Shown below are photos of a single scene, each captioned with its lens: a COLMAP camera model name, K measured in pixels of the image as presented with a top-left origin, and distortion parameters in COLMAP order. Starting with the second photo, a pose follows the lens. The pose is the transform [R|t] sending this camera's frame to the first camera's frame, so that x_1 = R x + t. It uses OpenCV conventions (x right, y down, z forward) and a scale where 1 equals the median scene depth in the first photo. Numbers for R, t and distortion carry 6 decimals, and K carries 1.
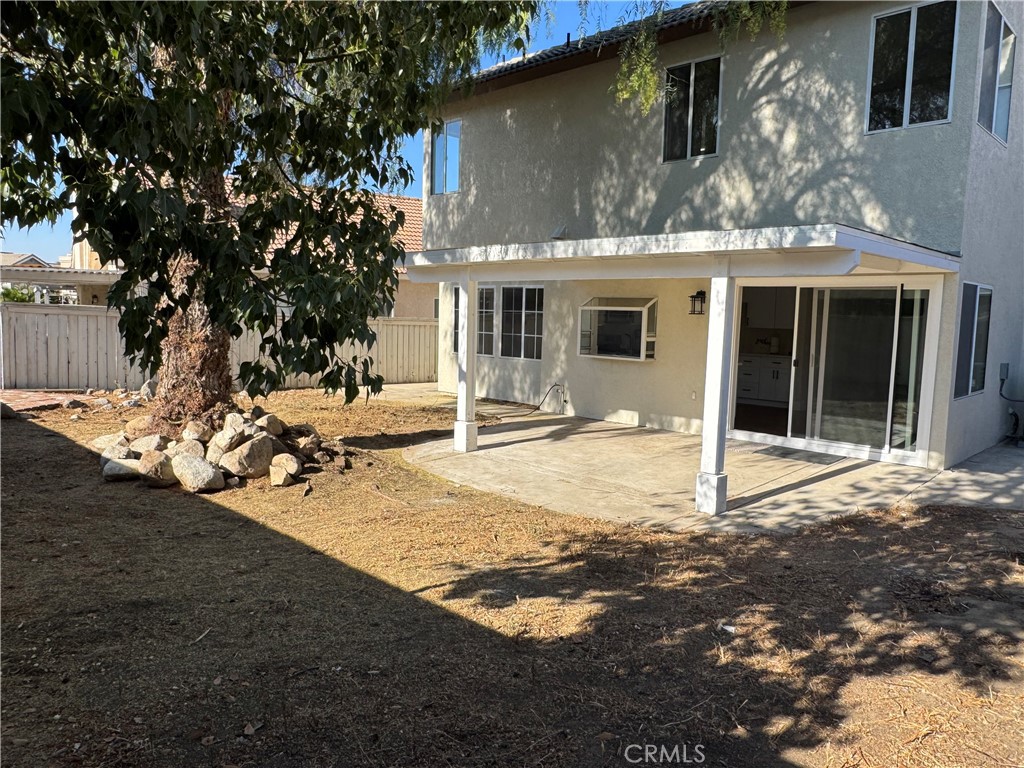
lens RADIAL K [[733.2, 0, 512.0], [0, 733.2, 384.0], [0, 0, 1]] dist [-0.004646, -0.005738]
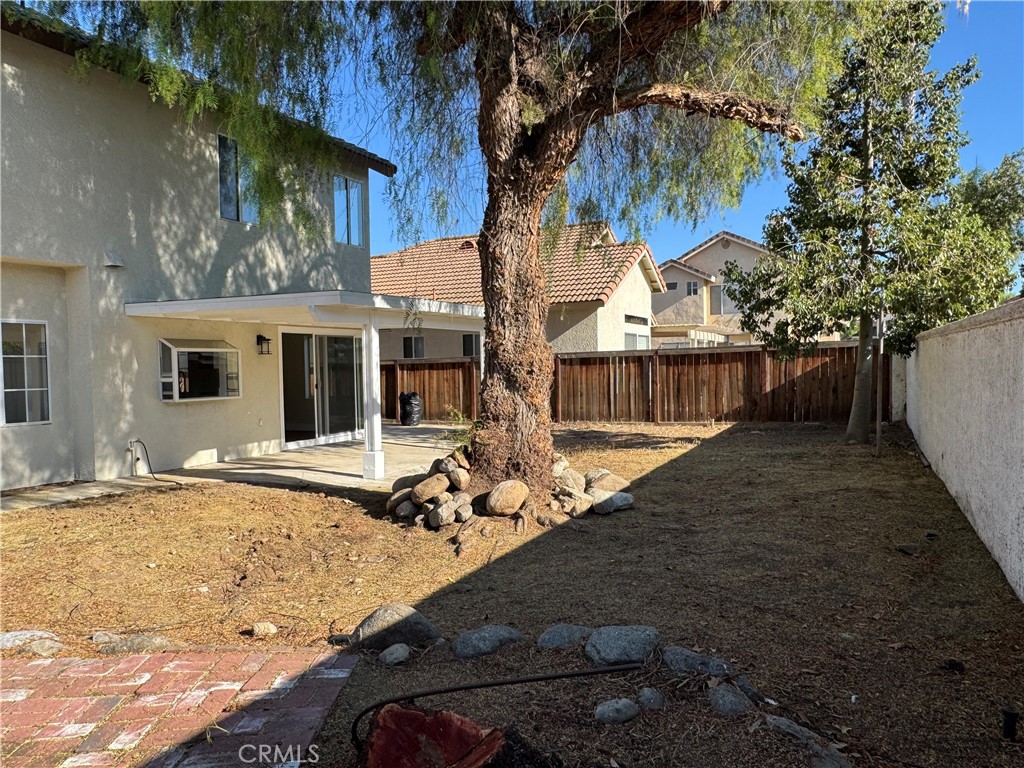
lens RADIAL K [[733.2, 0, 512.0], [0, 733.2, 384.0], [0, 0, 1]] dist [-0.004646, -0.005738]
pose [[-0.318663, -0.044519, 0.946822, -0.970239], [0.103121, 0.991339, 0.081319, -0.096542], [-0.942242, 0.123551, -0.311312, 0.948010]]
